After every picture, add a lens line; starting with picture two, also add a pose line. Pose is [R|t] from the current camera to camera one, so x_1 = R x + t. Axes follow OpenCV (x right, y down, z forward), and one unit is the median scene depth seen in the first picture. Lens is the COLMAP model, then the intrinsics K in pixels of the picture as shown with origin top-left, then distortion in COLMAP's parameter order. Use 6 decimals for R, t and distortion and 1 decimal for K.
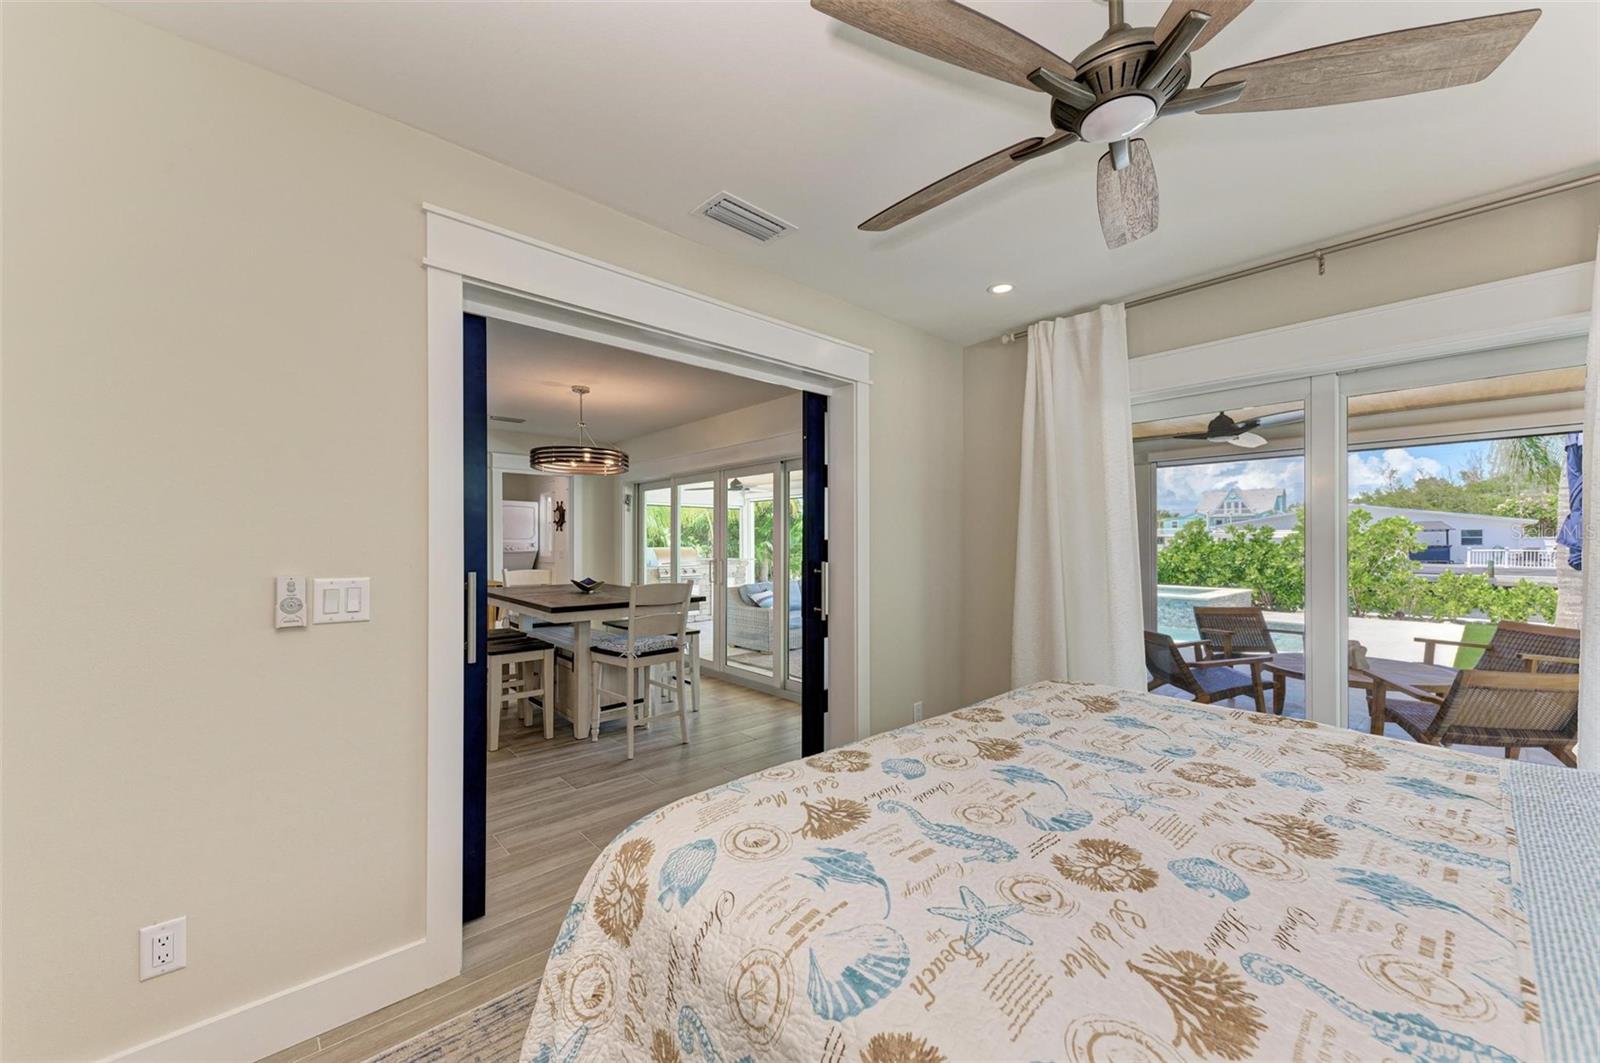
lens RADIAL K [[618.3, 0, 802.5], [0, 618.3, 541.1], [0, 0, 1]] dist [0.020561, -0.006119]
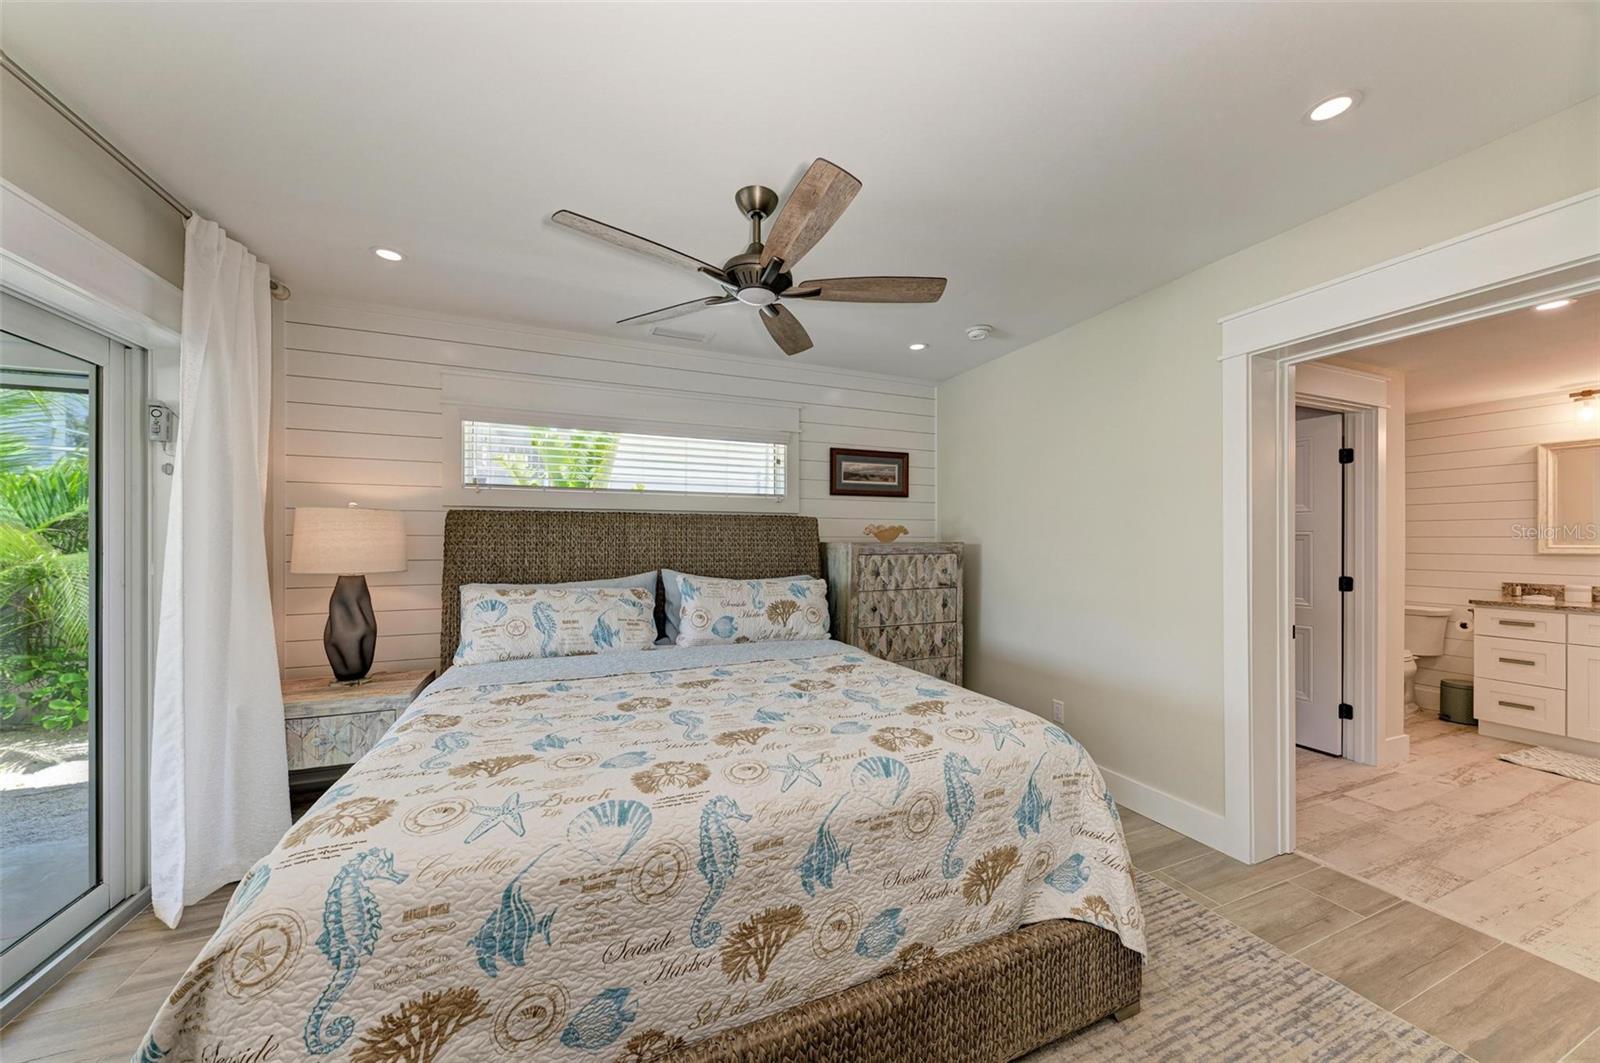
lens RADIAL K [[566.0, 0, 802.4], [0, 566.0, 541.0], [0, 0, 1]] dist [0.014403, -0.004071]
pose [[-0.941871, -0.000951, 0.335973, -0.126195], [-0.000752, 0.999999, 0.000722, -0.001602], [-0.335974, 0.000427, -0.941871, 2.192319]]
